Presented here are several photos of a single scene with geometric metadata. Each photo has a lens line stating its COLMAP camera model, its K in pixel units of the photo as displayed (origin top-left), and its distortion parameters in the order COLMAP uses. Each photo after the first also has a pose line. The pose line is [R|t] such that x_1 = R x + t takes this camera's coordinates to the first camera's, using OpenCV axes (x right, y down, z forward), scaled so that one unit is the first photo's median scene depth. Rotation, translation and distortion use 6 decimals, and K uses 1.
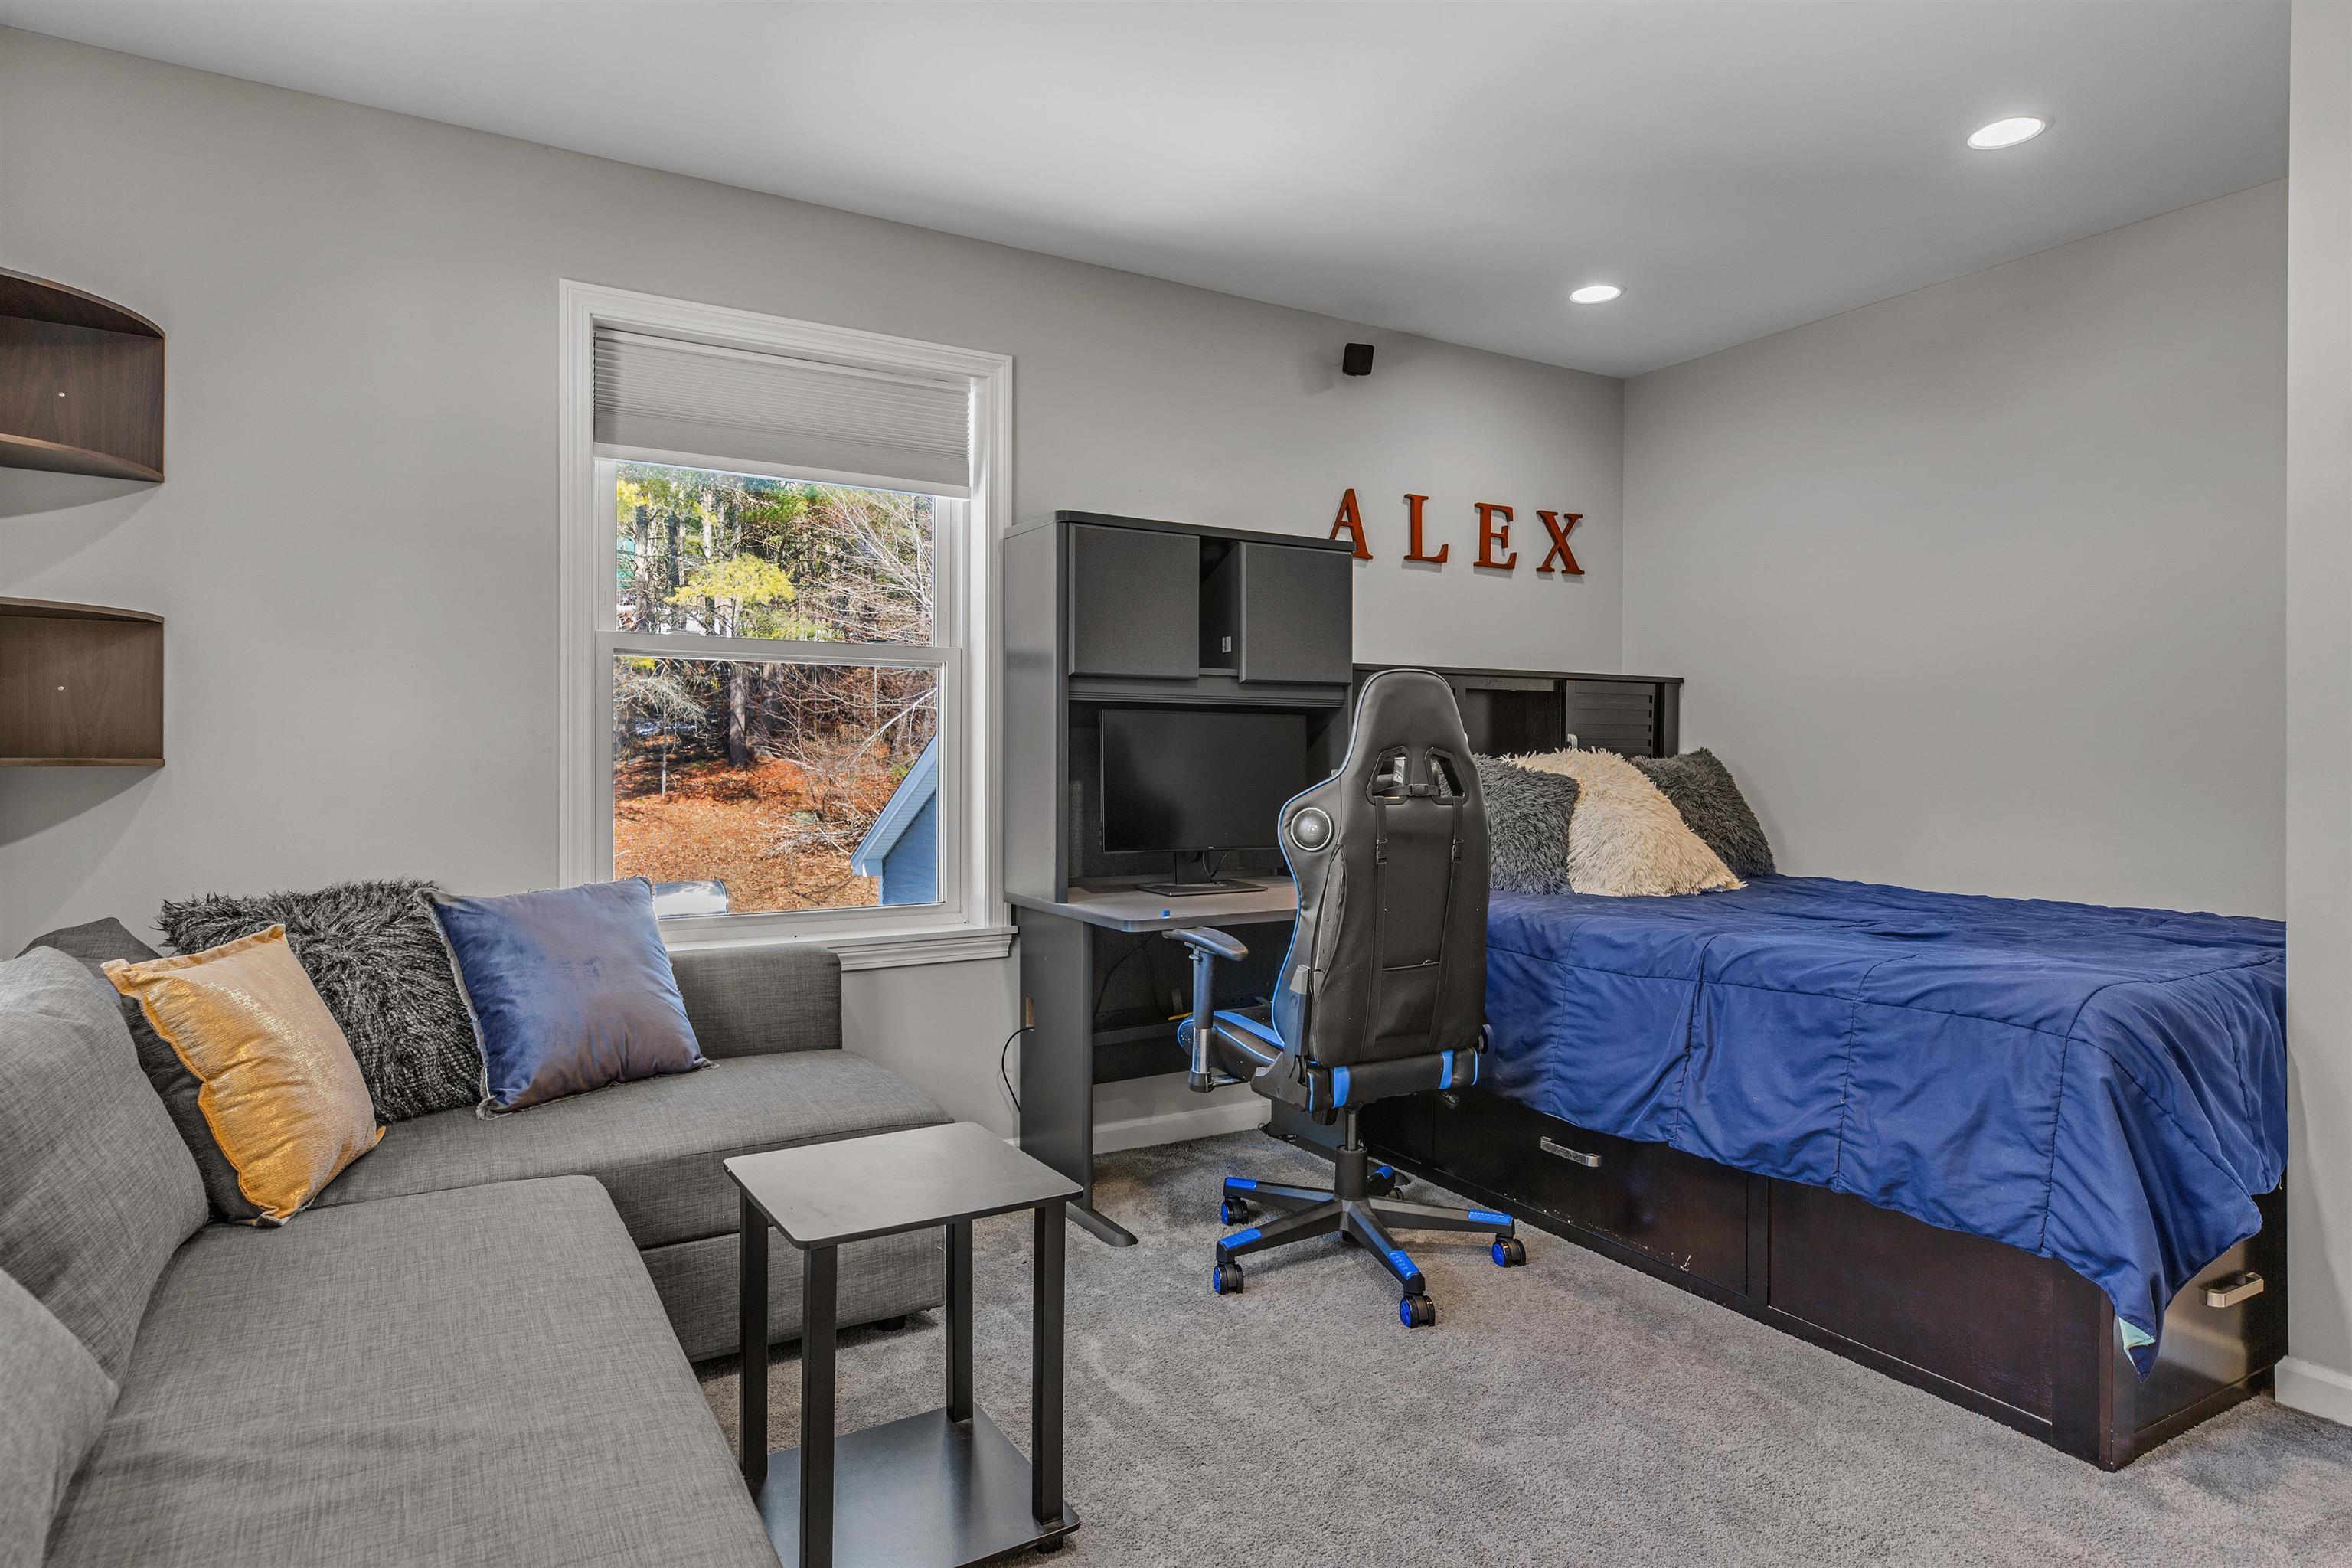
lens RADIAL K [[1309.6, 0, 1169.3], [0, 1309.6, 771.6], [0, 0, 1]] dist [0.004823, 0.001087]
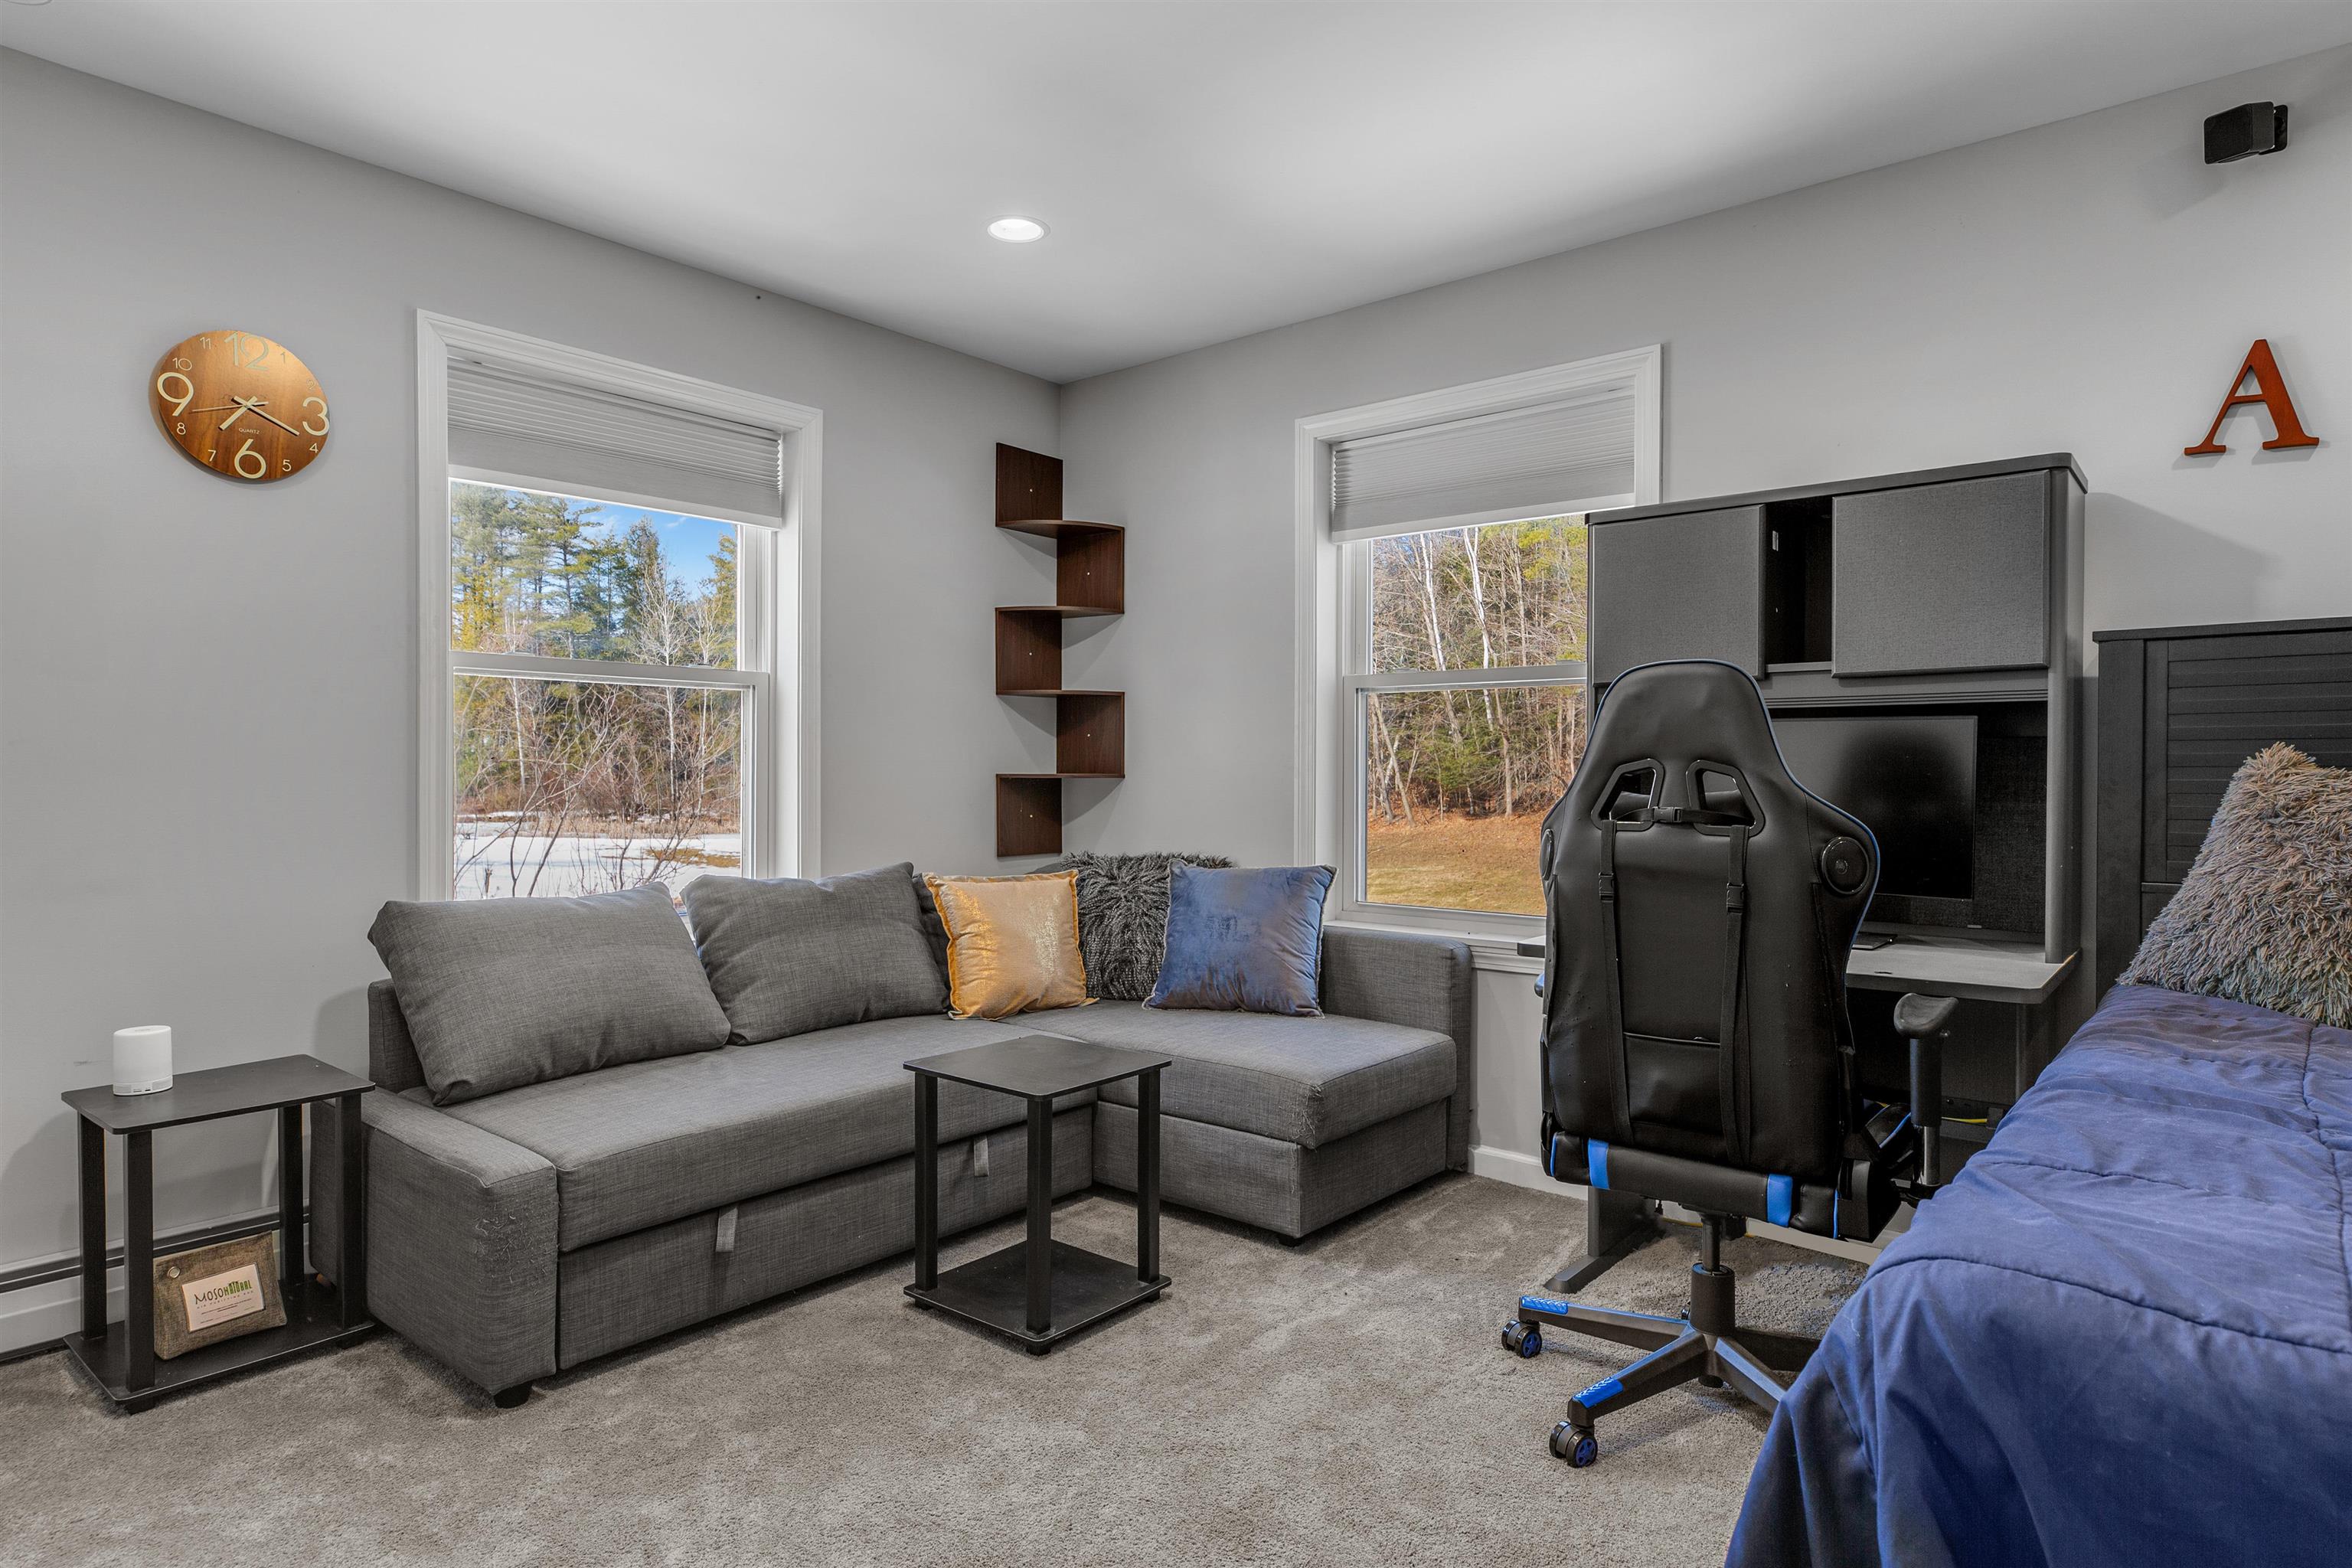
lens RADIAL K [[1324.8, 0, 1171.6], [0, 1324.8, 823.5], [0, 0, 1]] dist [0.002906, 0.000246]
pose [[0.322900, 0.035040, -0.945784, 0.752313], [-0.013625, 0.999383, 0.032374, -0.002286], [0.946335, 0.002433, 0.323178, 0.416076]]
